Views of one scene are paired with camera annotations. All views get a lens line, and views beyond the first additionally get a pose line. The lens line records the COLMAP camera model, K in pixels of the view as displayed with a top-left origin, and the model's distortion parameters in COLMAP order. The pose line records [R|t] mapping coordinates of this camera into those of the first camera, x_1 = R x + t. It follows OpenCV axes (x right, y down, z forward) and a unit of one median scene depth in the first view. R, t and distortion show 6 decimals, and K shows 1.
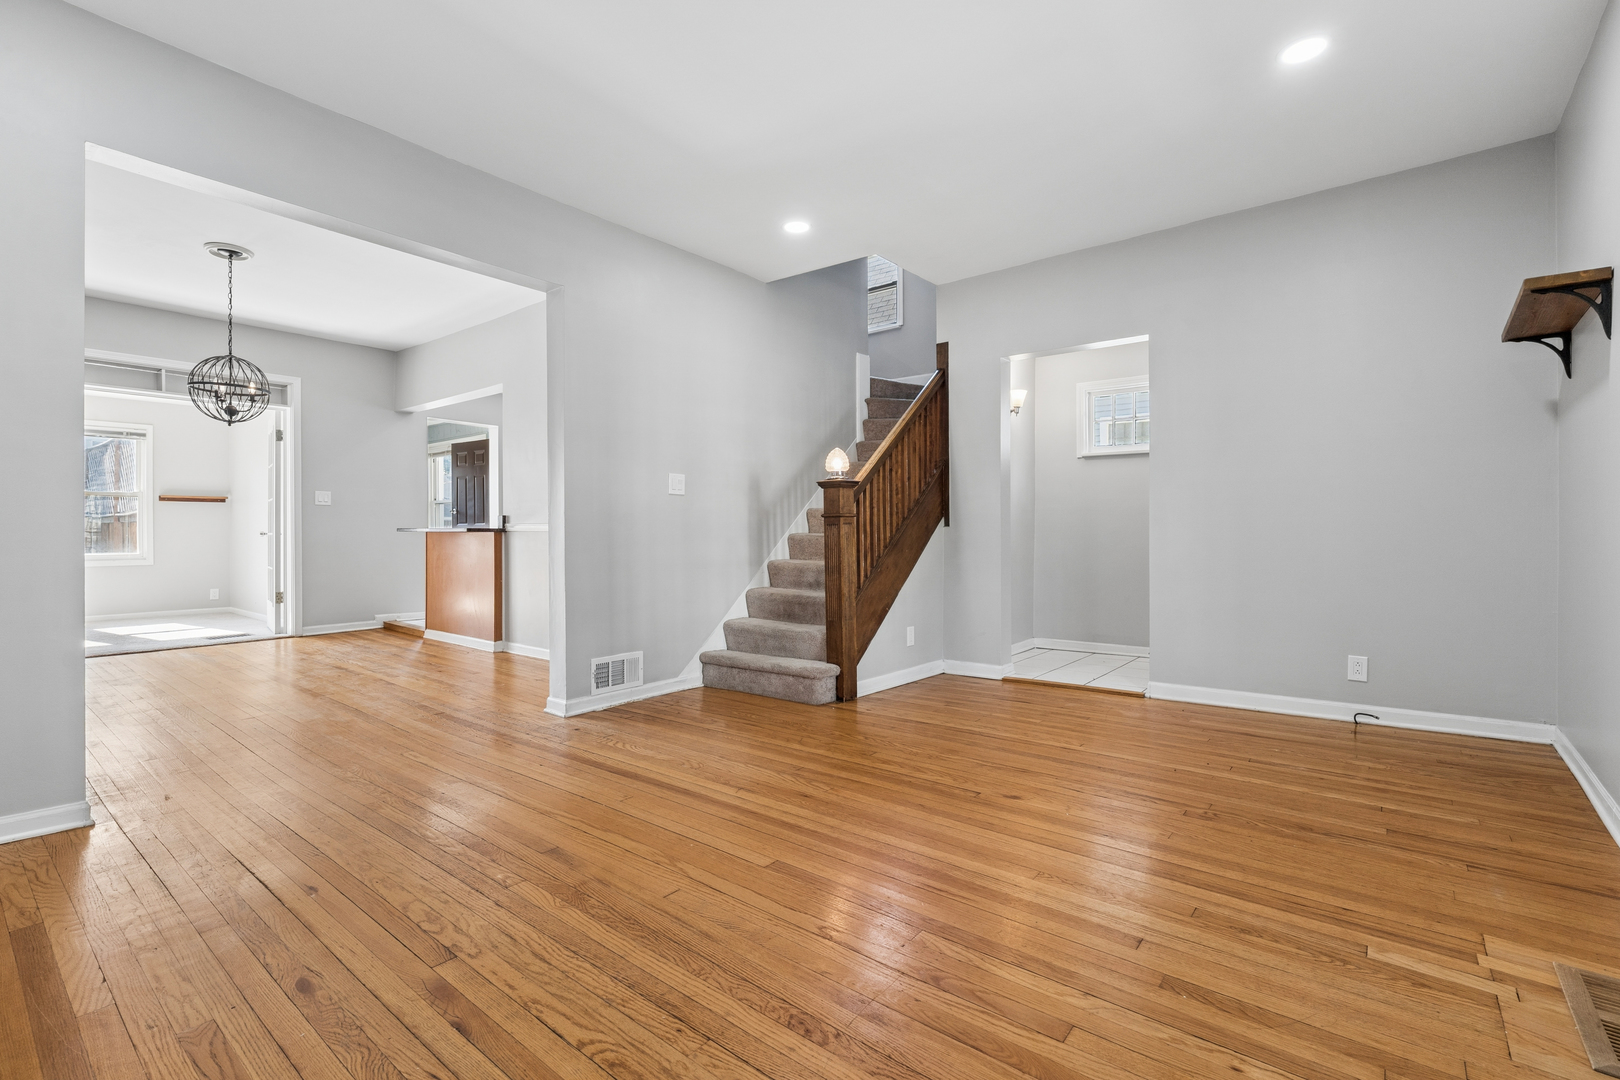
lens RADIAL K [[730.0, 0, 805.1], [0, 730.0, 536.0], [0, 0, 1]] dist [0.001746, -0.000221]
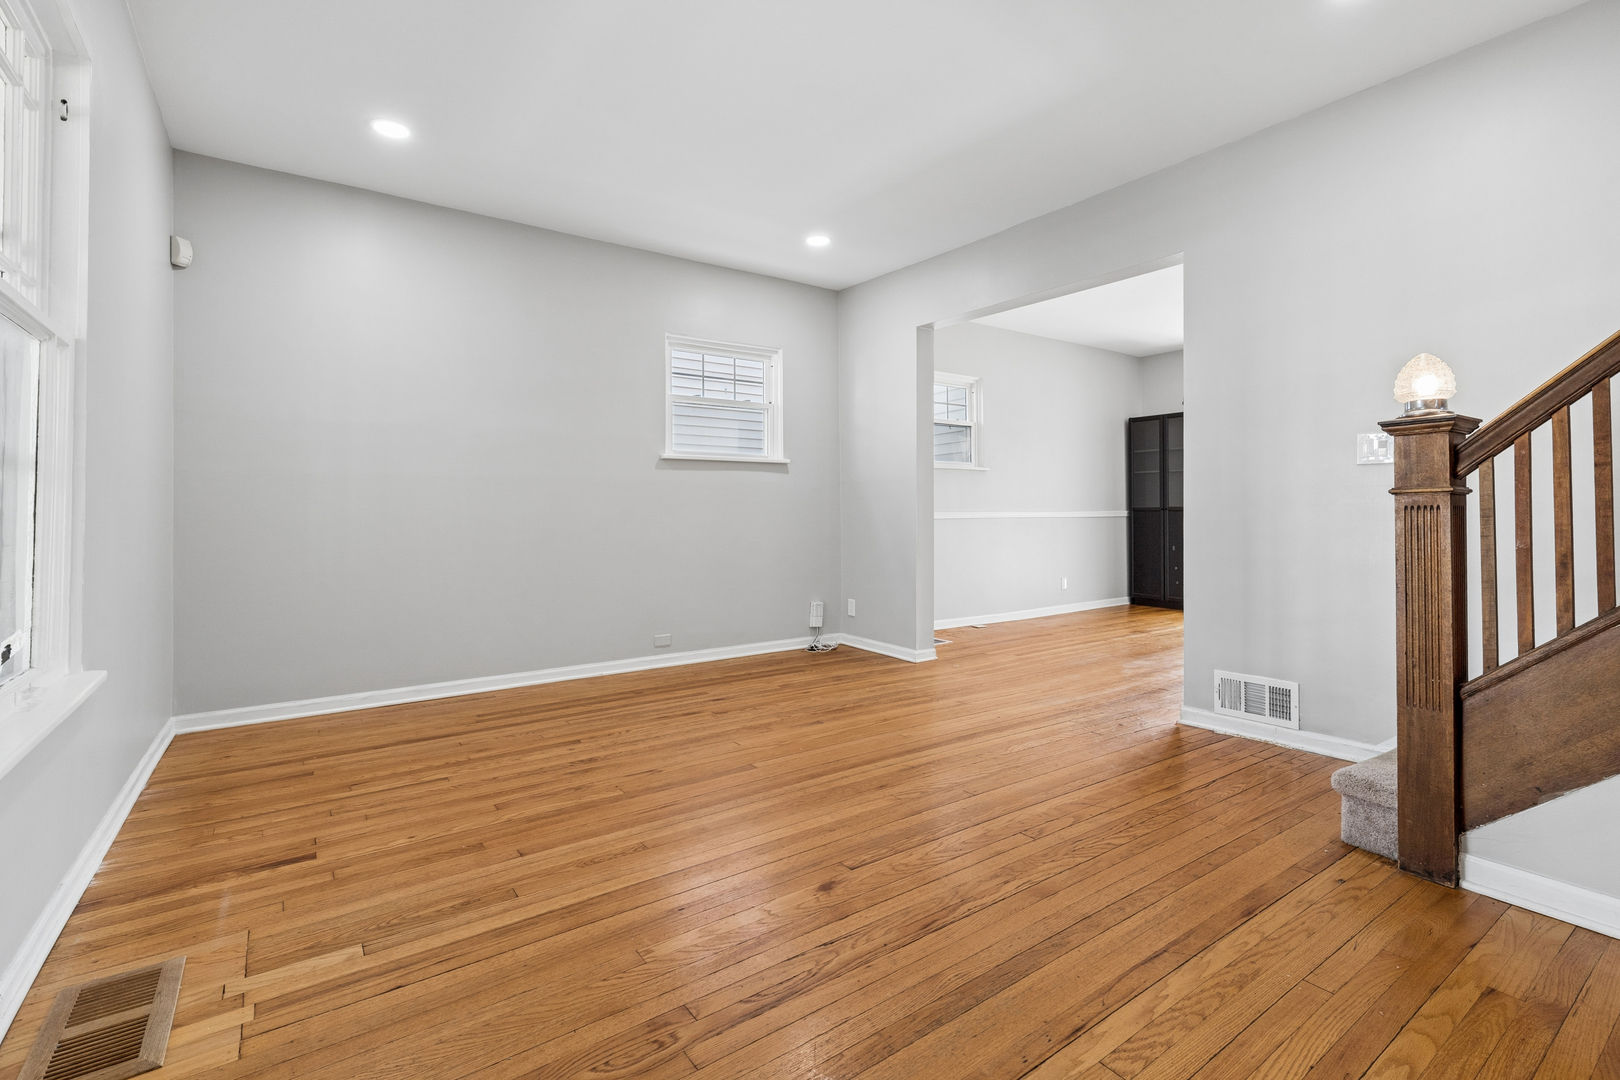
lens RADIAL K [[730.0, 0, 806.0], [0, 730.0, 533.0], [0, 0, 1]] dist [0.001746, -0.000221]
pose [[-0.270621, 0.022694, -0.962418, 1.379467], [-0.002587, 0.999701, 0.024300, -0.019849], [0.962682, 0.009066, -0.270482, 1.641764]]
